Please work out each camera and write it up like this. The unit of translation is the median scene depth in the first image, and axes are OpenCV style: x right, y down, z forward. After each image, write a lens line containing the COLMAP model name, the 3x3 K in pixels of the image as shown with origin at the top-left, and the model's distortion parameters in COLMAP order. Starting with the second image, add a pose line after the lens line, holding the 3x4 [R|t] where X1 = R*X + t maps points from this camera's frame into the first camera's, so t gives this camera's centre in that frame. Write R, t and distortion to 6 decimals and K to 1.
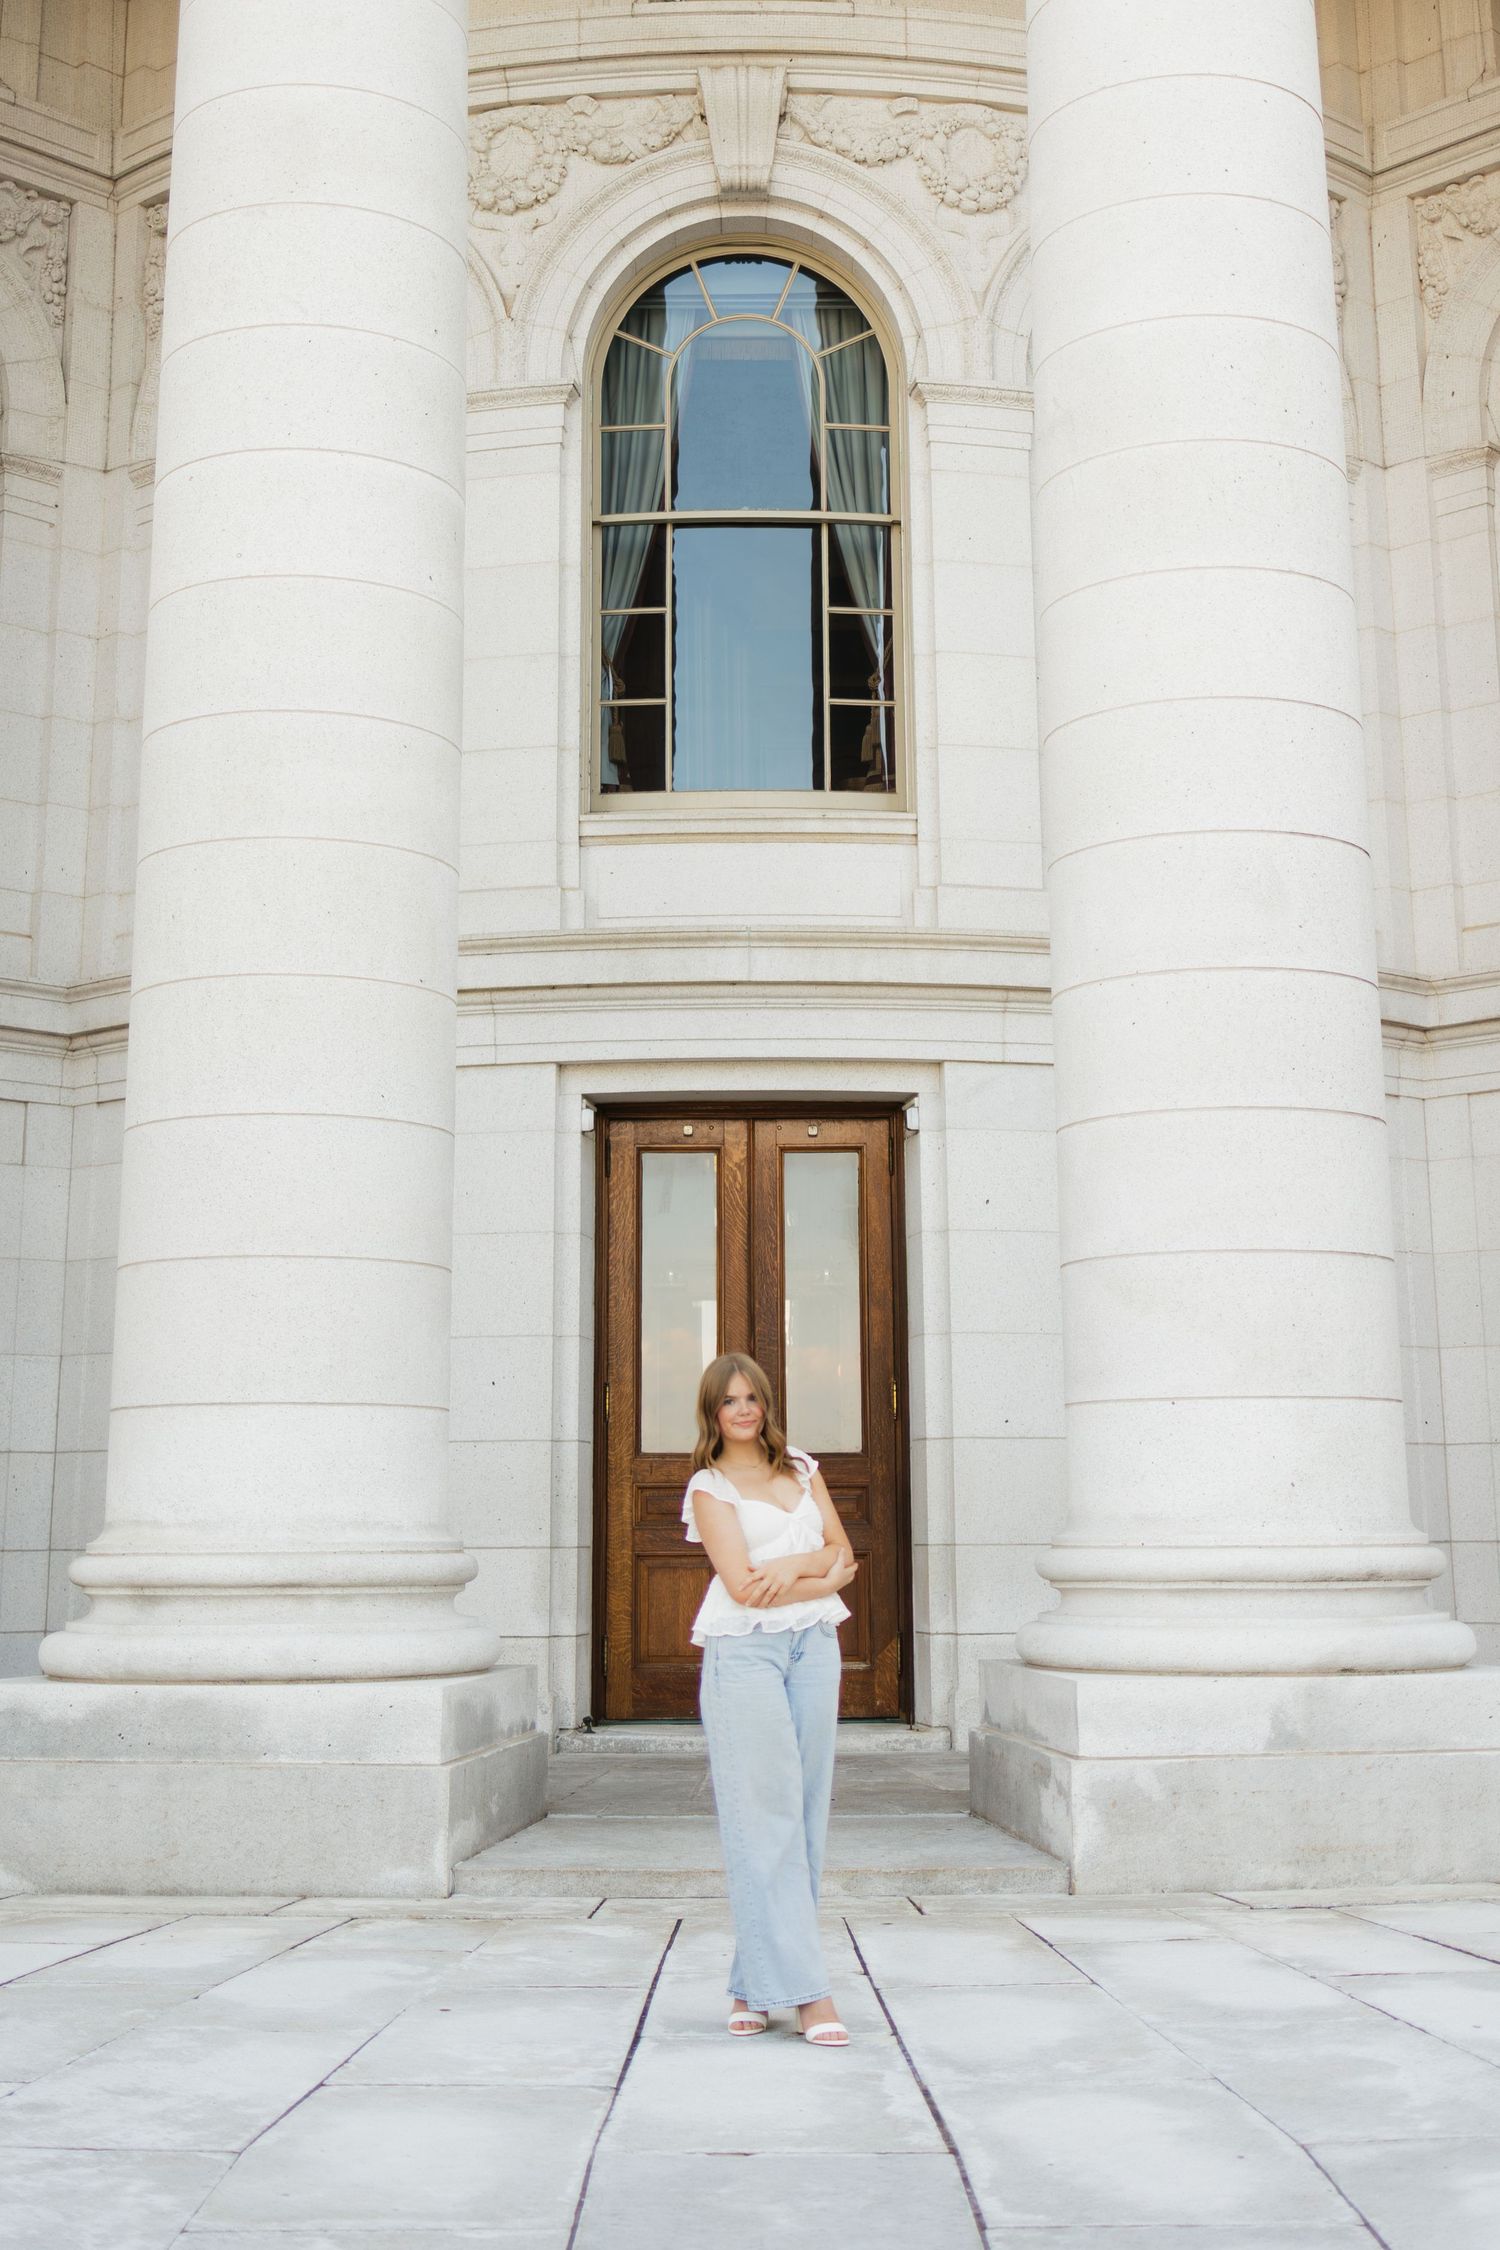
lens RADIAL K [[2775.3, 0, 756.6], [0, 2775.3, 847.3], [0, 0, 1]] dist [0.010835, 0.023806]
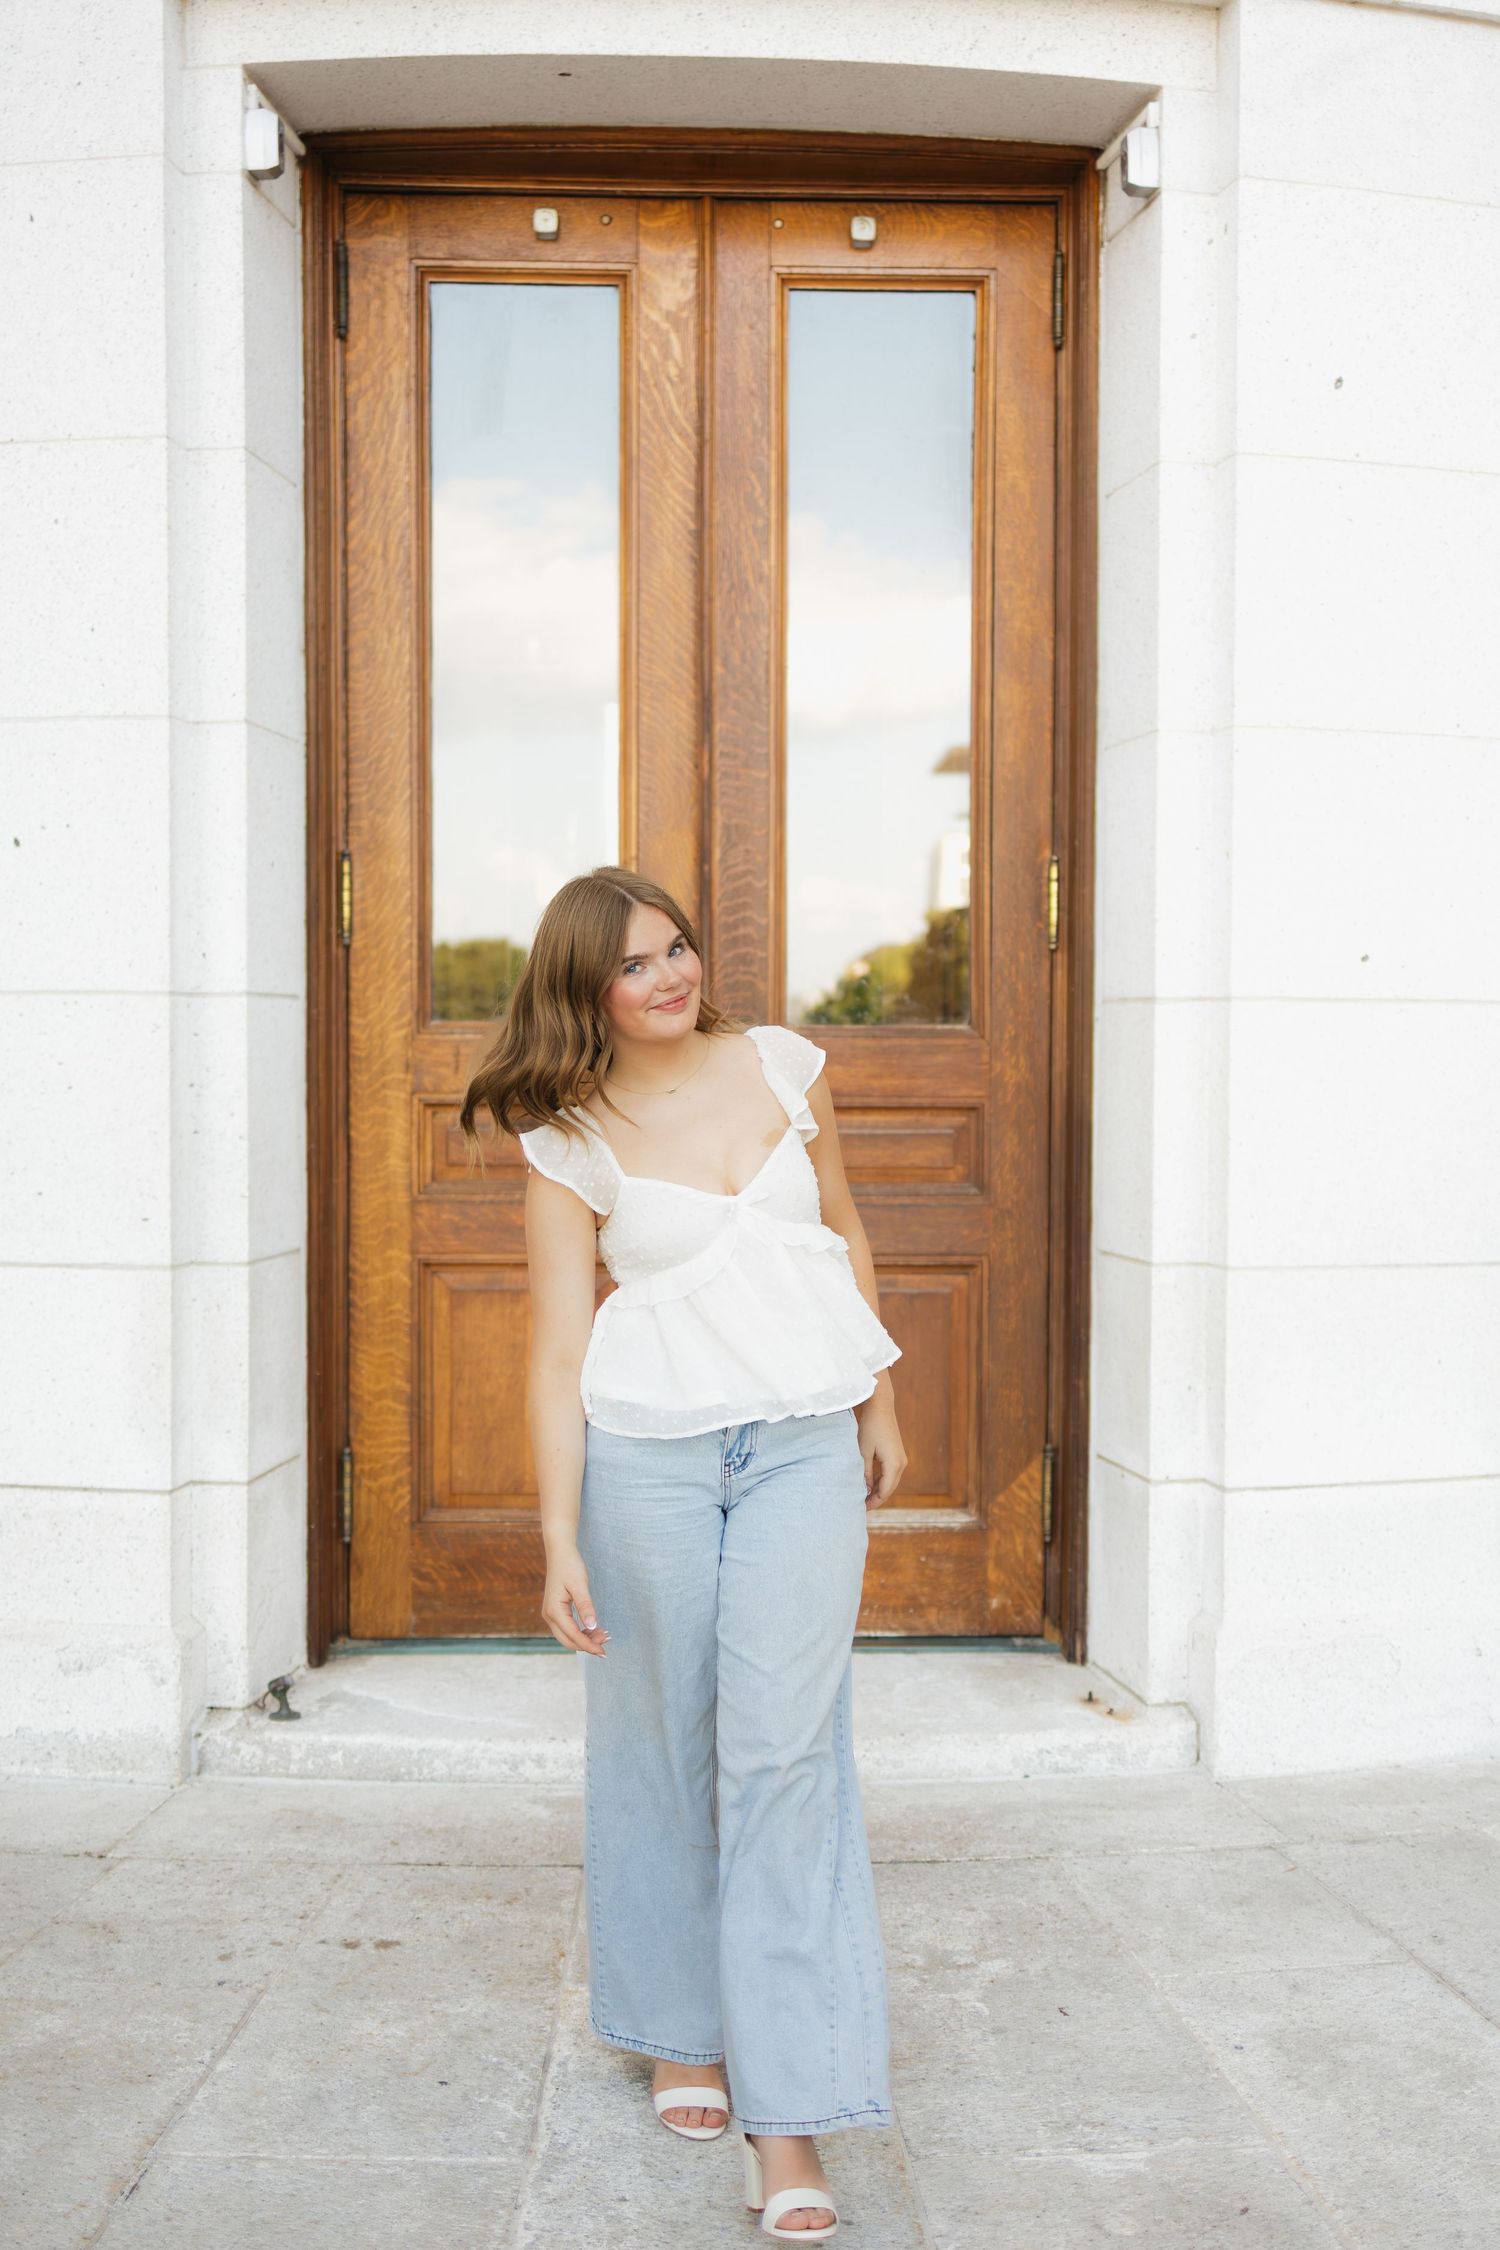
lens RADIAL K [[2291.3, 0, 824.5], [0, 2291.3, 1102.7], [0, 0, 1]] dist [0.023563, 0.010684]
pose [[0.998395, 0.009099, 0.055893, -0.002528], [-0.023725, 0.963414, 0.266967, 0.139279], [-0.051420, -0.267865, 0.962083, 0.675132]]
